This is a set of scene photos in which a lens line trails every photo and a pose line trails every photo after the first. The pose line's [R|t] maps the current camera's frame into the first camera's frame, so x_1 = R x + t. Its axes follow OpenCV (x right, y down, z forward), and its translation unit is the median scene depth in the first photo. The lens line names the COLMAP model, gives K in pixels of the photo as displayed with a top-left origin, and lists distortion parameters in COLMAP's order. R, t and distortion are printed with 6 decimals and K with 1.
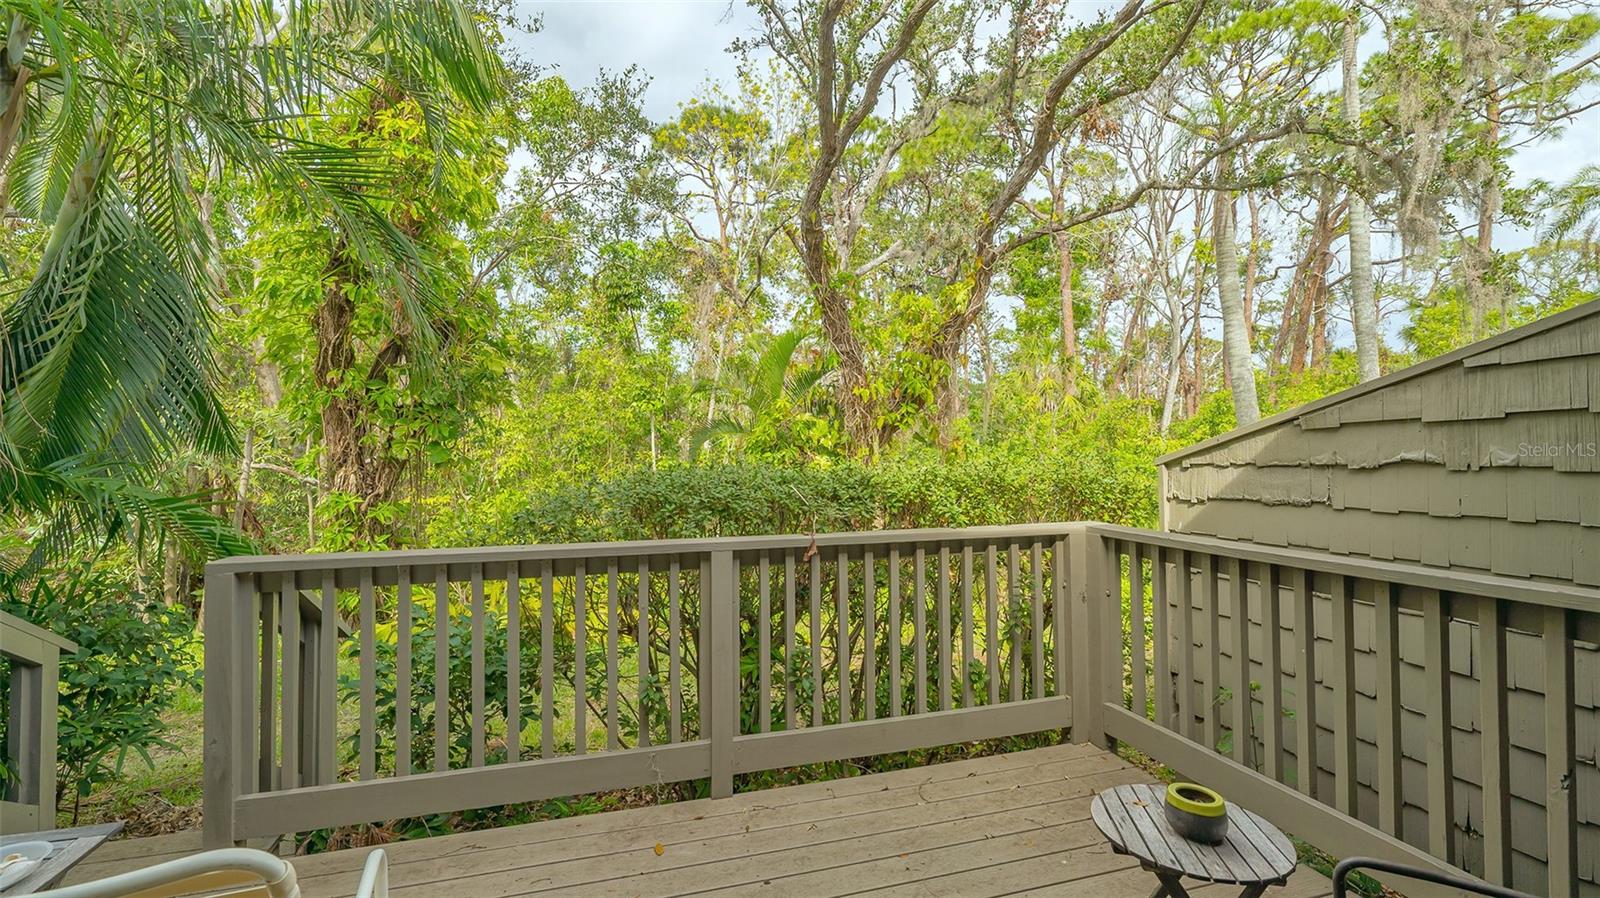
lens RADIAL K [[652.8, 0, 785.7], [0, 652.8, 442.0], [0, 0, 1]] dist [-0.003030, -0.000078]
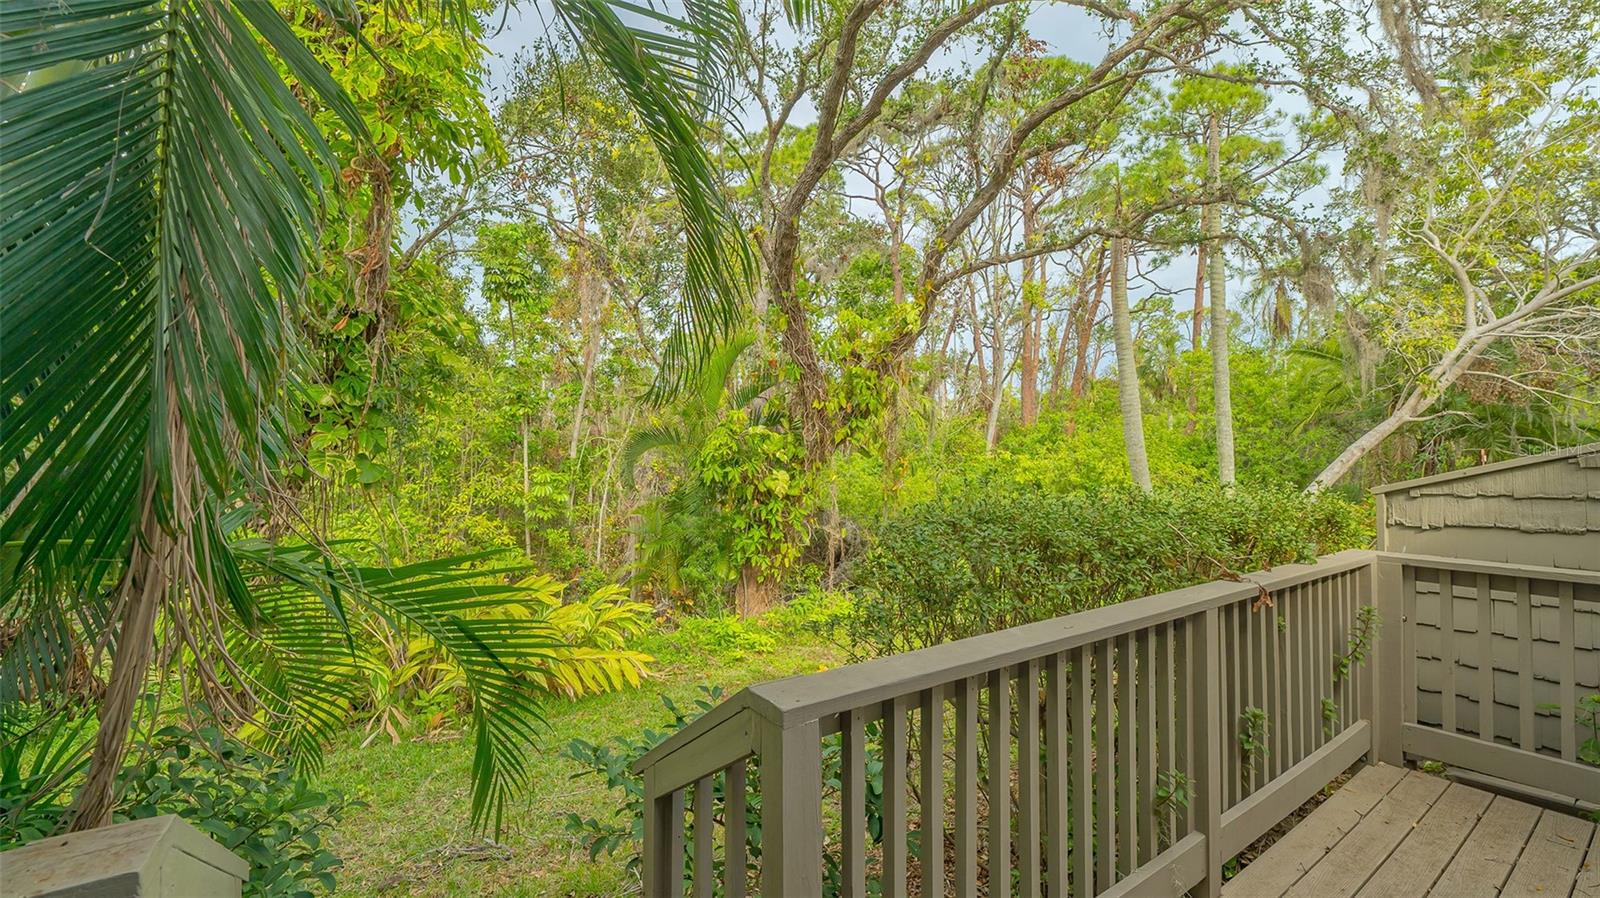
lens RADIAL K [[638.3, 0, 796.2], [0, 638.3, 449.3], [0, 0, 1]] dist [-0.003739, 0.000152]
pose [[0.948993, 0.011003, 0.315105, -0.292939], [-0.011078, 0.999937, -0.001553, -0.011531], [-0.315102, -0.002017, 0.949056, 0.128395]]
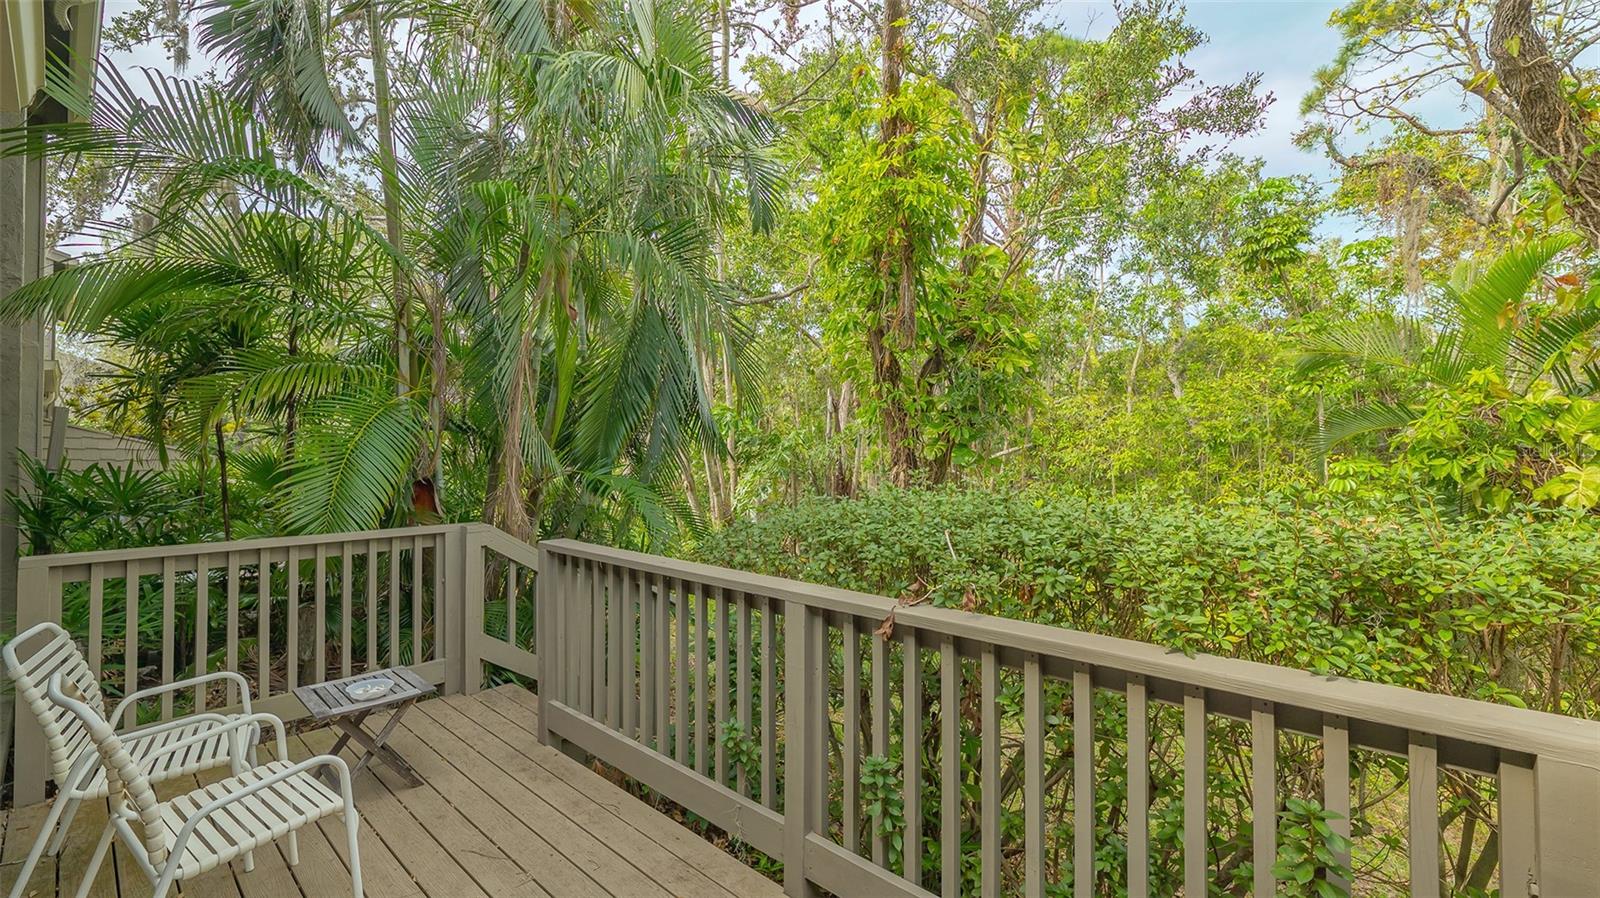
lens RADIAL K [[652.8, 0, 785.7], [0, 652.8, 442.0], [0, 0, 1]] dist [-0.003030, -0.000078]
pose [[0.544153, -0.000050, -0.838986, 0.198554], [0.010557, 0.999921, 0.006788, -0.013836], [0.838920, -0.012551, 0.544110, 0.183475]]
